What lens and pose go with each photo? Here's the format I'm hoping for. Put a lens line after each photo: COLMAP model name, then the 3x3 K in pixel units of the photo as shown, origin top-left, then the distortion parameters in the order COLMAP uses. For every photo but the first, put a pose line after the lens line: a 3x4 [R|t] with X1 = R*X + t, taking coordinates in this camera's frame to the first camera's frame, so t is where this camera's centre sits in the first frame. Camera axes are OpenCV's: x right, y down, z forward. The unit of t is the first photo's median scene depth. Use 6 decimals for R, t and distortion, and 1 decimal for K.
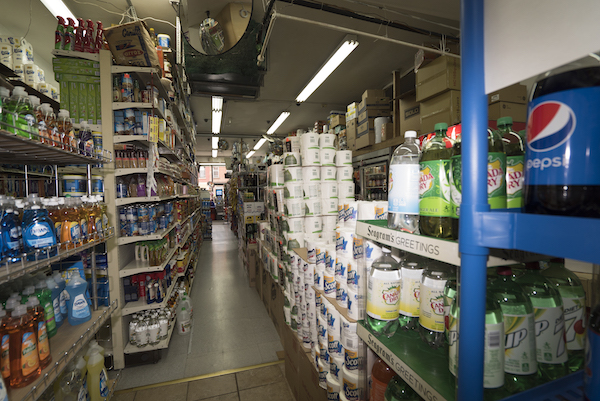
lens RADIAL K [[283.6, 0, 300.0], [0, 283.6, 200.5], [0, 0, 1]] dist [-0.071777, -0.000011]
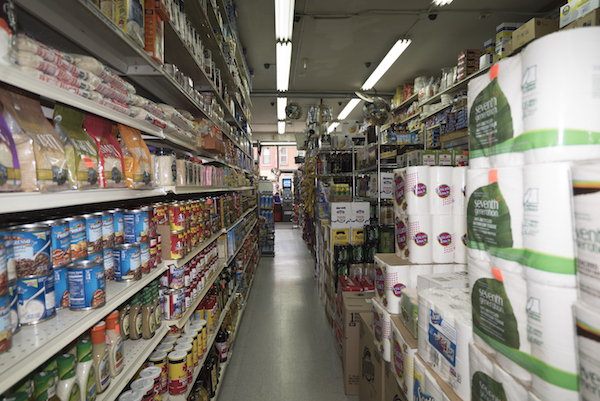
lens RADIAL K [[363.5, 0, 300.0], [0, 363.5, 200.5], [0, 0, 1]] dist [0.000517, 0.000150]
pose [[0.970098, 0.022615, -0.241656, -0.051096], [-0.018588, 0.999648, 0.018933, -0.004624], [0.241999, -0.013875, 0.970177, 0.187358]]
